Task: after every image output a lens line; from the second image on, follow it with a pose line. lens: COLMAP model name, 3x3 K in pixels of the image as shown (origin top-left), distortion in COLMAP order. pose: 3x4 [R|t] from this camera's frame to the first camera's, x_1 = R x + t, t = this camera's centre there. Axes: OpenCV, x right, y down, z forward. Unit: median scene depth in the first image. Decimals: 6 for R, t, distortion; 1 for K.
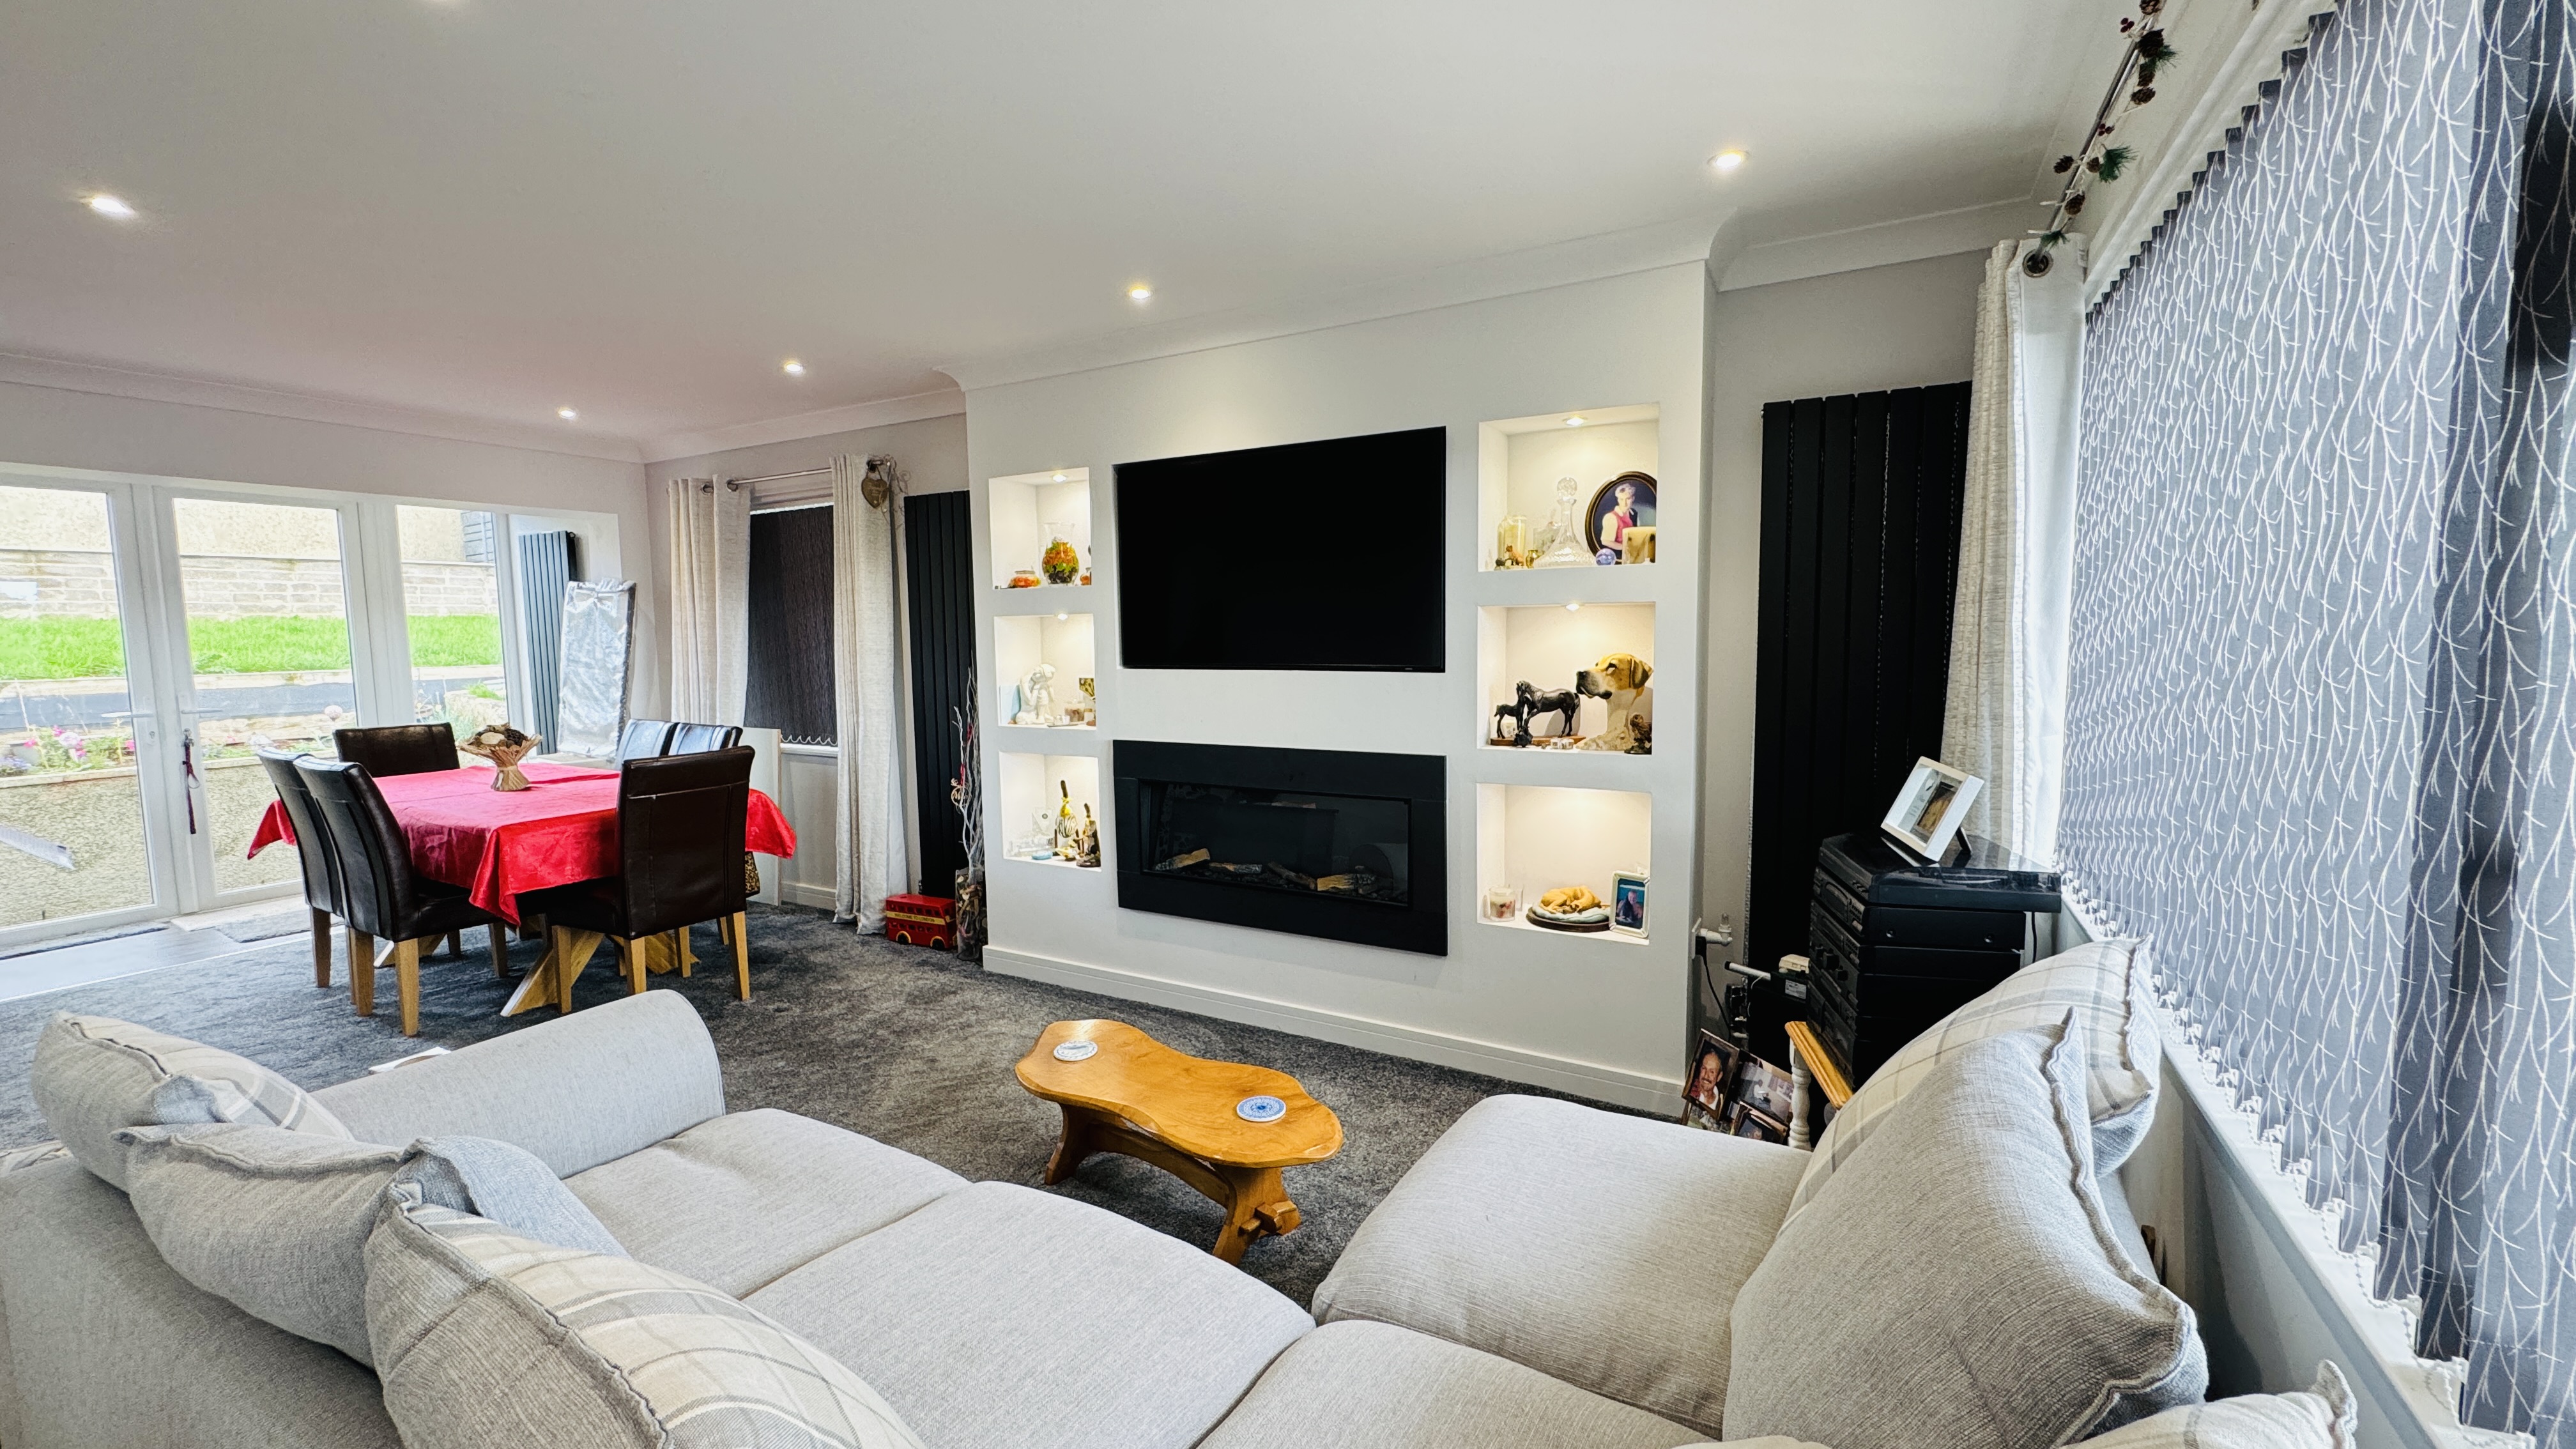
lens RADIAL K [[1032.3, 0, 1292.6], [0, 1032.3, 718.9], [0, 0, 1]] dist [-0.002130, 0.000933]
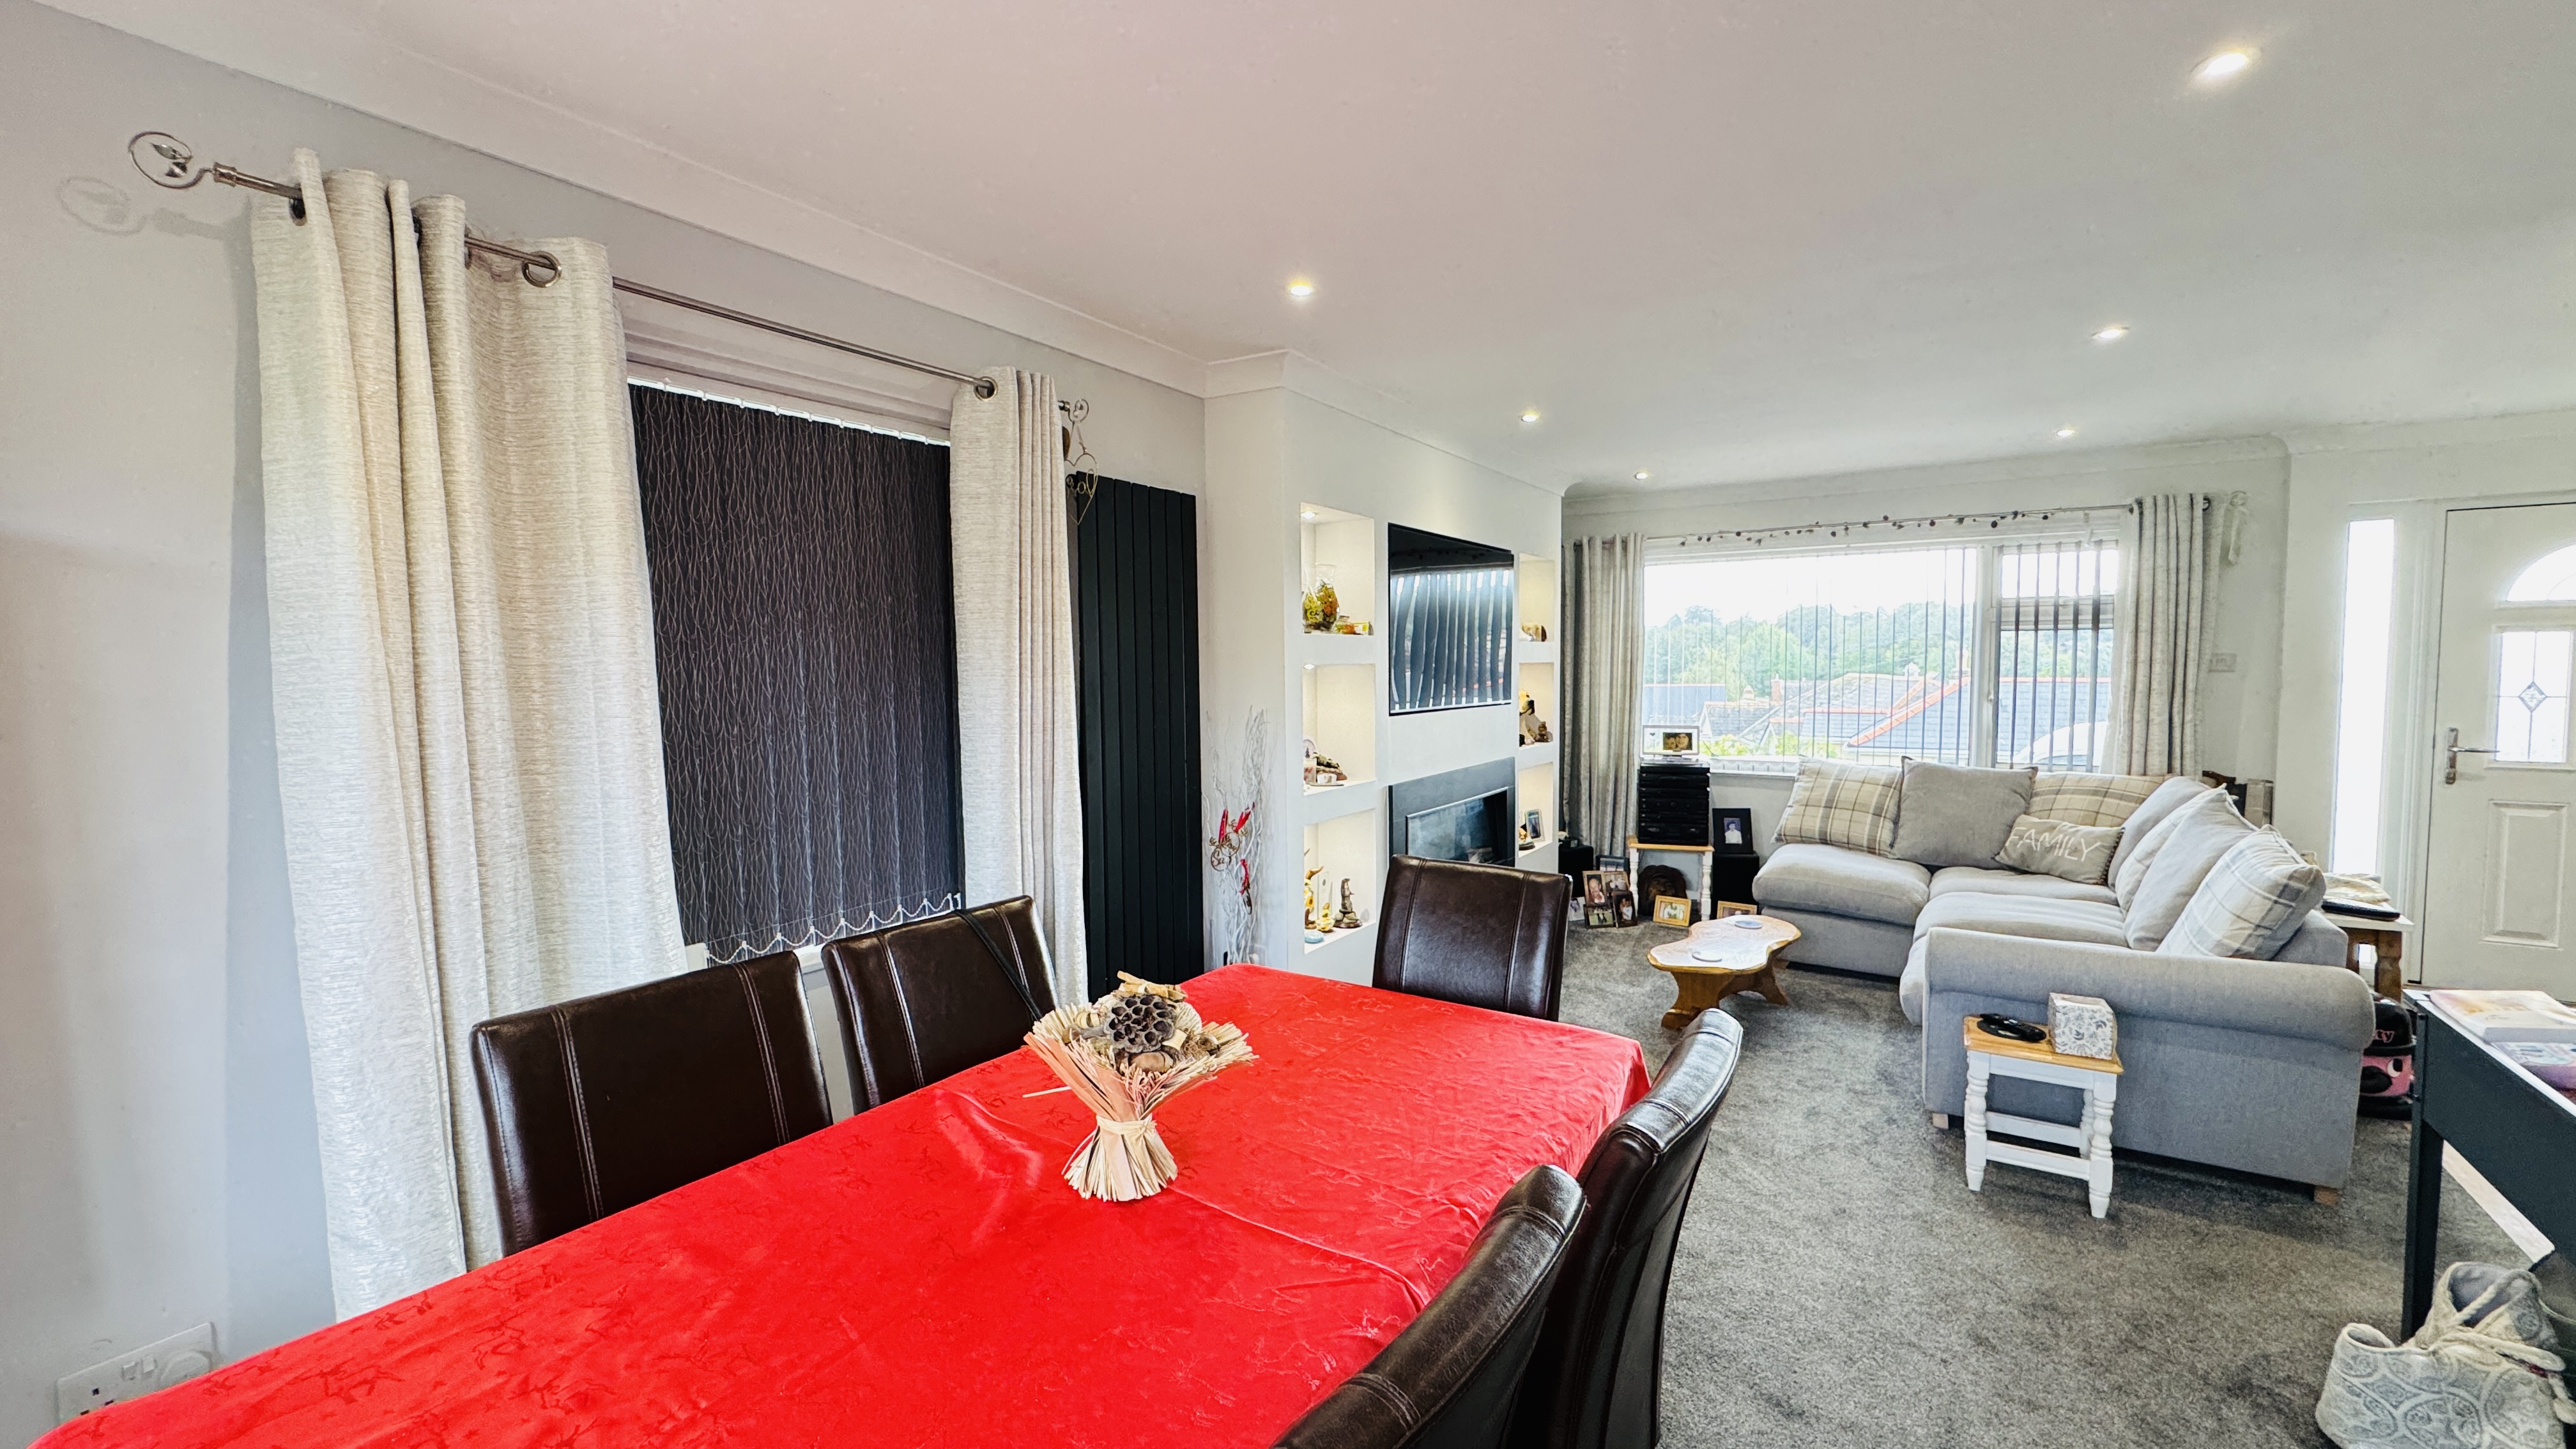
lens RADIAL K [[1032.3, 0, 1285.3], [0, 1032.3, 727.8], [0, 0, 1]] dist [-0.002130, 0.000933]
pose [[0.067114, -0.050675, 0.996458, -1.292012], [0.097613, 0.994252, 0.043988, -0.100225], [-0.992959, 0.094315, 0.071675, 1.091669]]
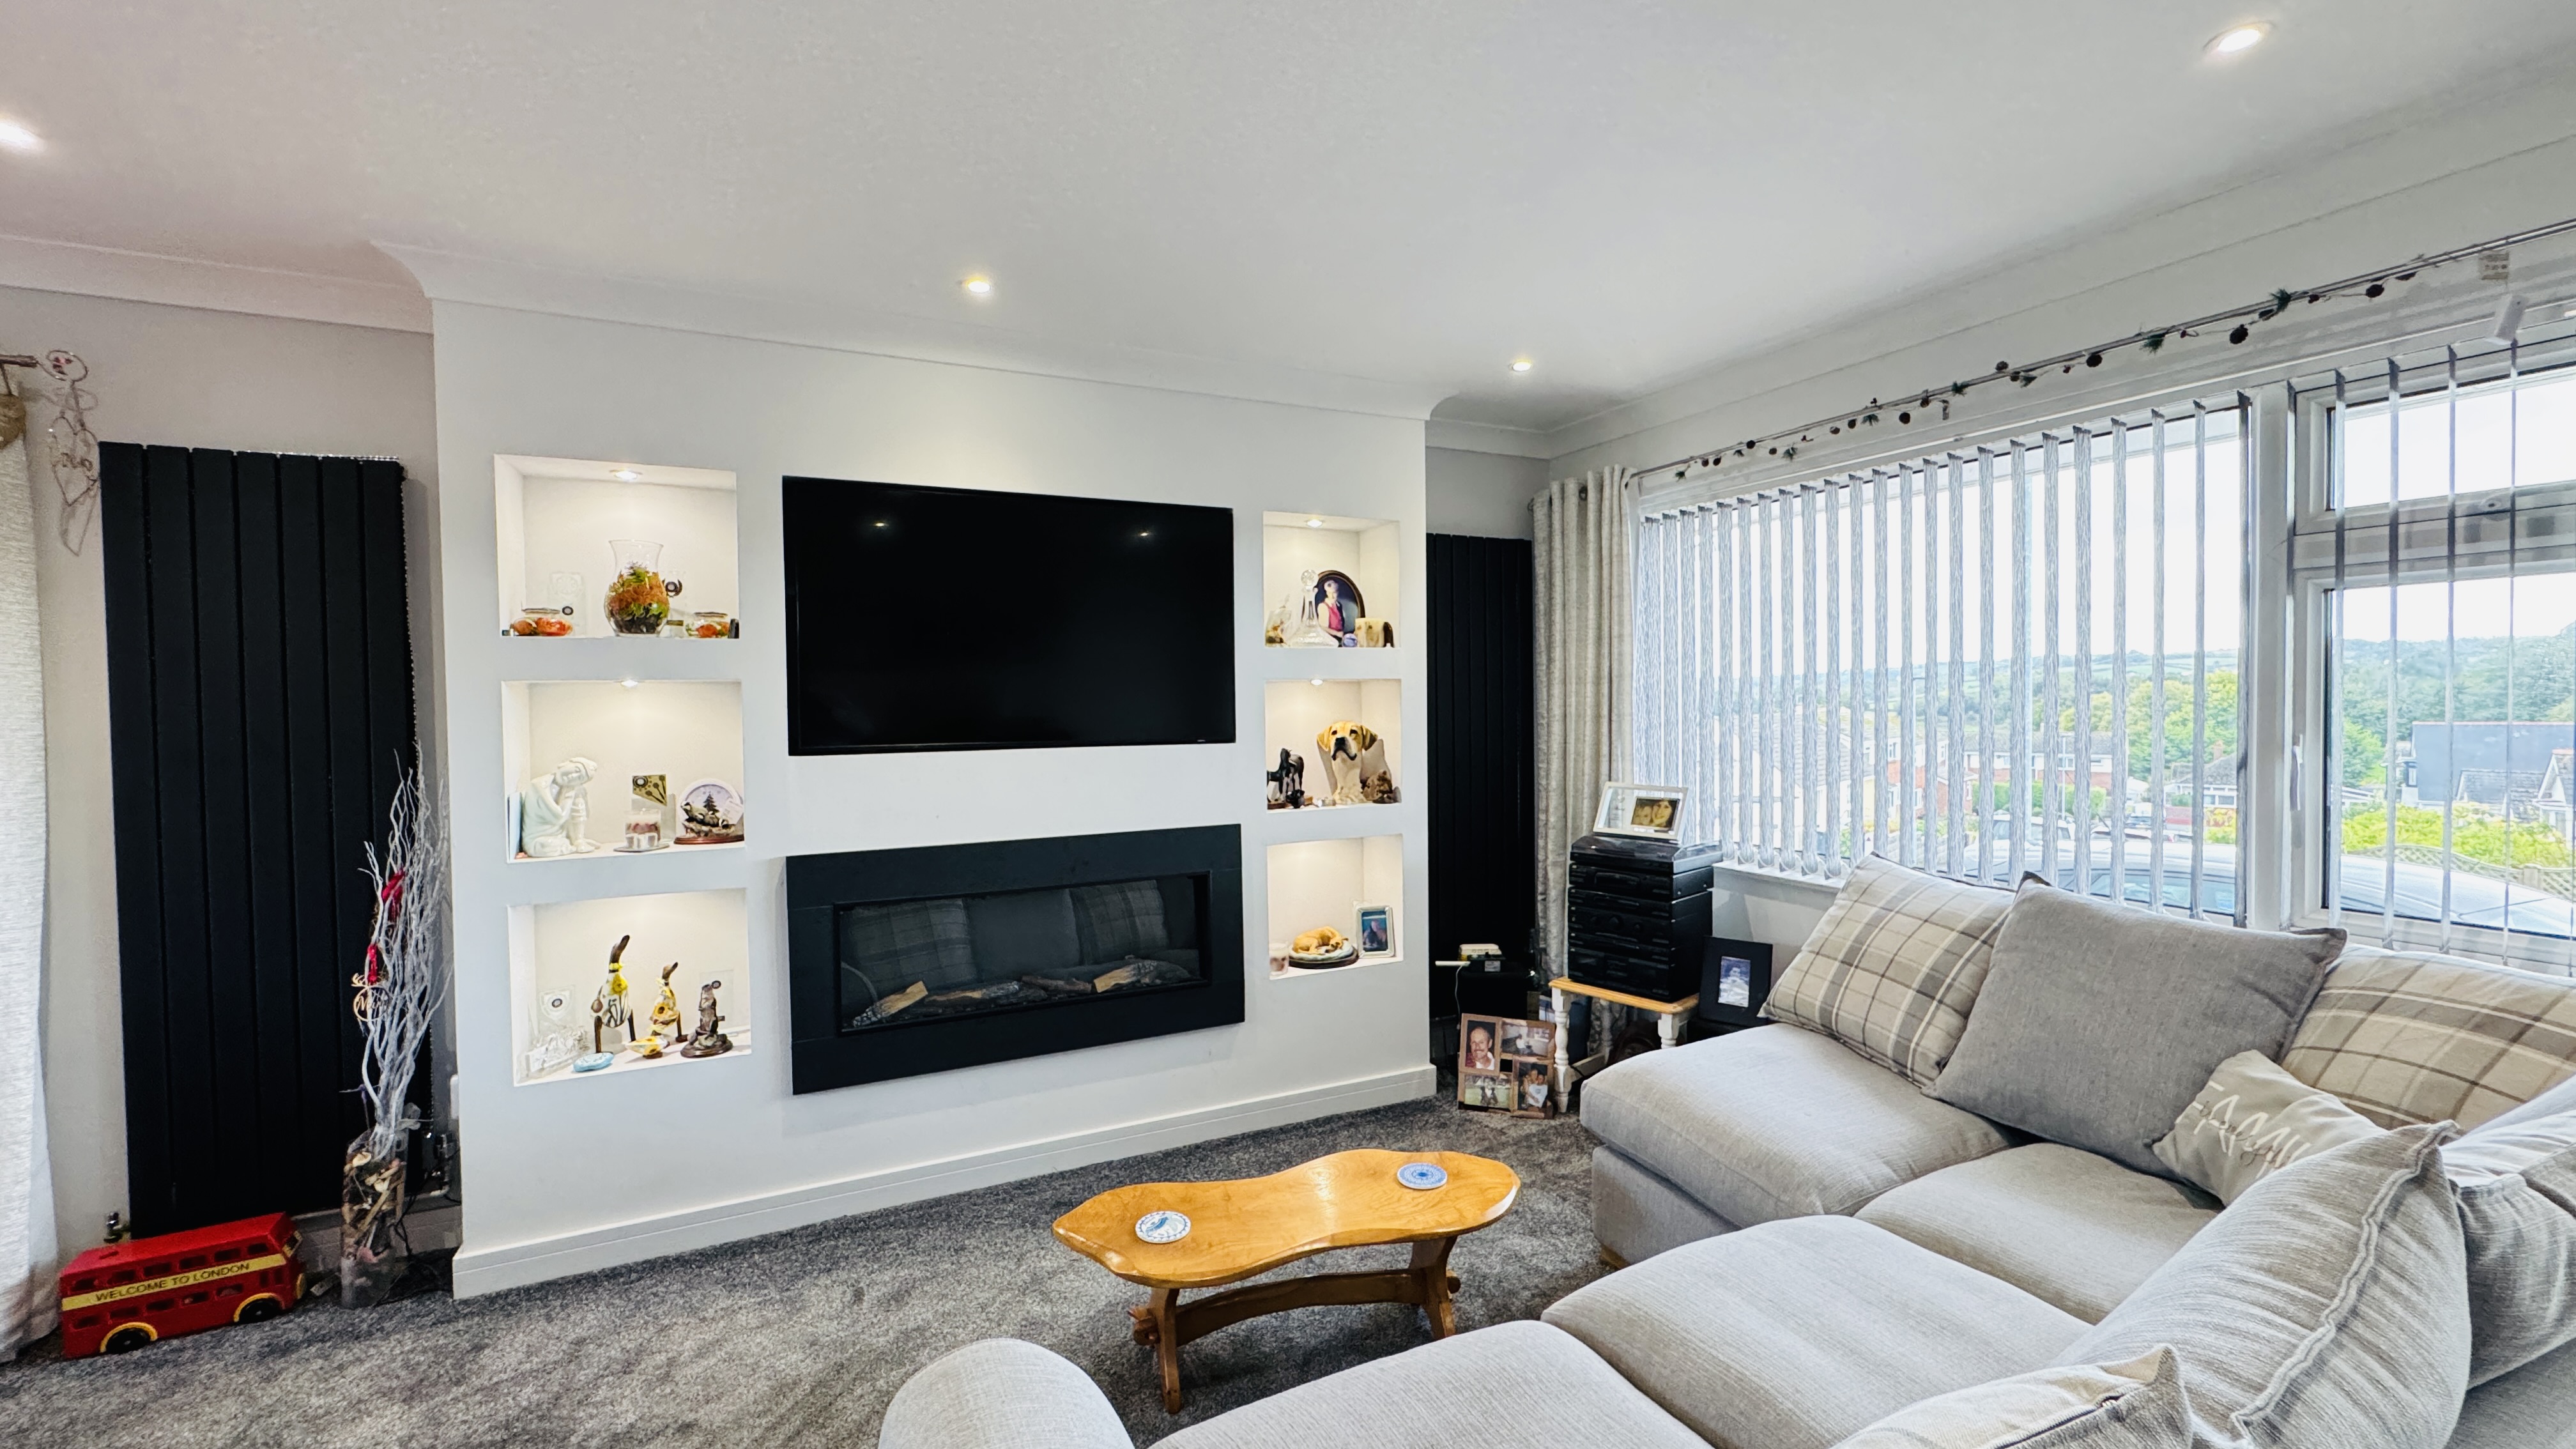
lens RADIAL K [[1032.3, 0, 1284.6], [0, 1032.3, 722.0], [0, 0, 1]] dist [-0.002130, 0.000933]
pose [[0.569191, -0.011518, 0.822125, -0.603842], [0.077398, 0.996212, -0.039629, -0.018943], [-0.818554, 0.086187, 0.567927, 0.333821]]
